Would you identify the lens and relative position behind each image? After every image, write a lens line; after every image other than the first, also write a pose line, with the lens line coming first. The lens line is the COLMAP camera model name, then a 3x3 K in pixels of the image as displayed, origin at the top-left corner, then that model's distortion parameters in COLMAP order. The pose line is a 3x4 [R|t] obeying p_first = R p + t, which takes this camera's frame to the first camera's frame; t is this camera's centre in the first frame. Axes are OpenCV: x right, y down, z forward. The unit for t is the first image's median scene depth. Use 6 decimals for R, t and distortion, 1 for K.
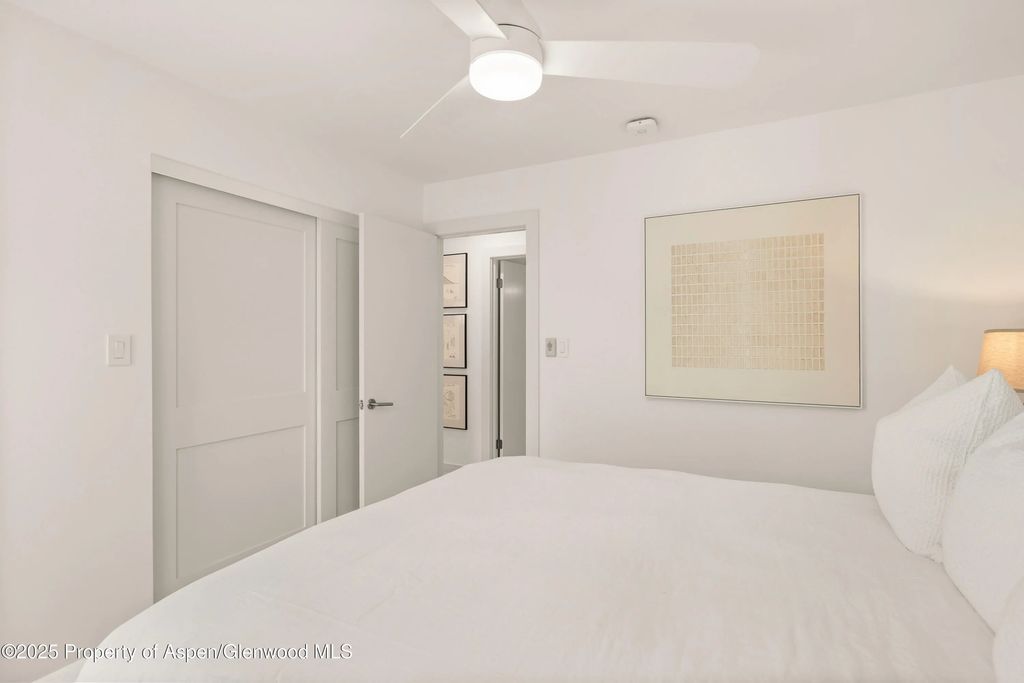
lens RADIAL K [[486.5, 0, 512.8], [0, 486.5, 342.2], [0, 0, 1]] dist [-0.003494, -0.000589]
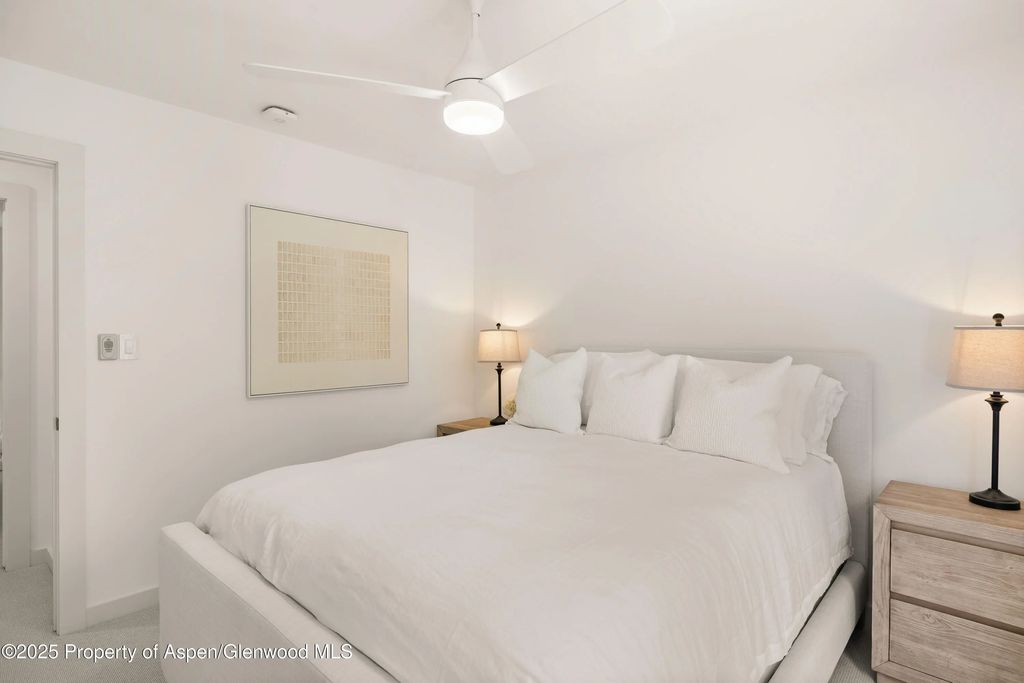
lens RADIAL K [[524.3, 0, 514.0], [0, 524.3, 347.8], [0, 0, 1]] dist [-0.004047, -0.000499]
pose [[0.263394, -0.023049, 0.964413, -0.582178], [0.010452, 0.999724, 0.021038, 0.001893], [-0.964632, 0.004539, 0.263562, 0.255729]]
